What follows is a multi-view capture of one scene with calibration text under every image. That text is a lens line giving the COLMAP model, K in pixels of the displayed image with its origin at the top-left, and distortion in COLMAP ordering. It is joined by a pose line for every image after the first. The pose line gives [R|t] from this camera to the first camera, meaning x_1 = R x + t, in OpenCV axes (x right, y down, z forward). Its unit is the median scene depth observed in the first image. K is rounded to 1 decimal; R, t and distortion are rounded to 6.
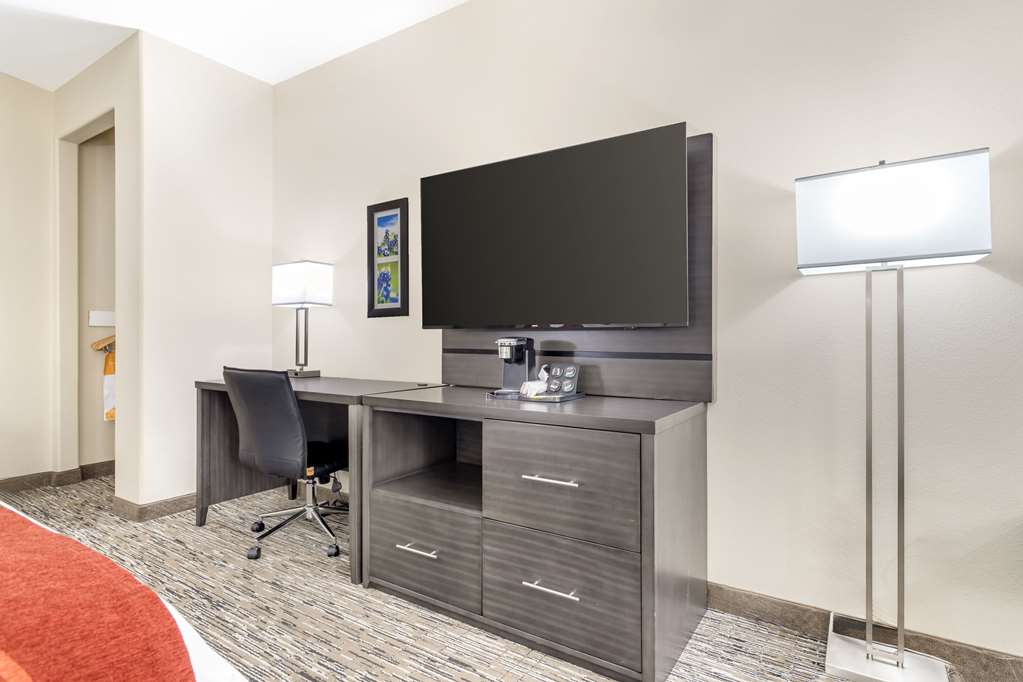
lens RADIAL K [[527.5, 0, 511.5], [0, 527.5, 341.0], [0, 0, 1]] dist [0.000876, 0.000083]
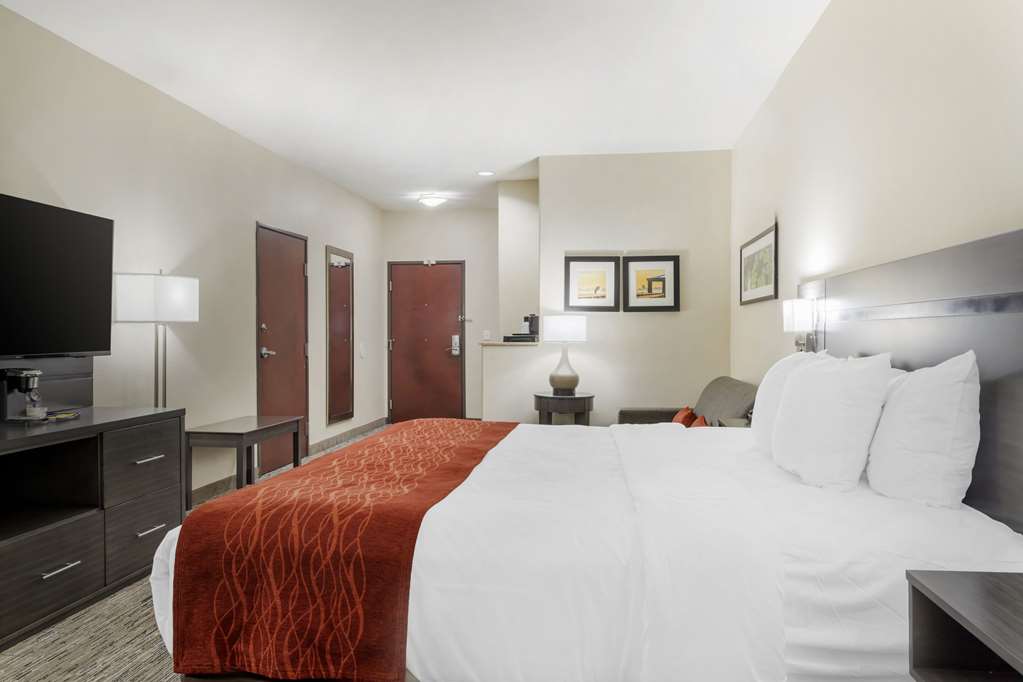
lens RADIAL K [[771.9, 0, 511.5], [0, 771.9, 341.0], [0, 0, 1]] dist [-0.000289, -0.000195]
pose [[-0.438449, -0.008132, 0.898719, -2.160794], [0.000883, 0.999955, 0.009479, -0.090183], [-0.898756, 0.004950, -0.438422, 0.932664]]
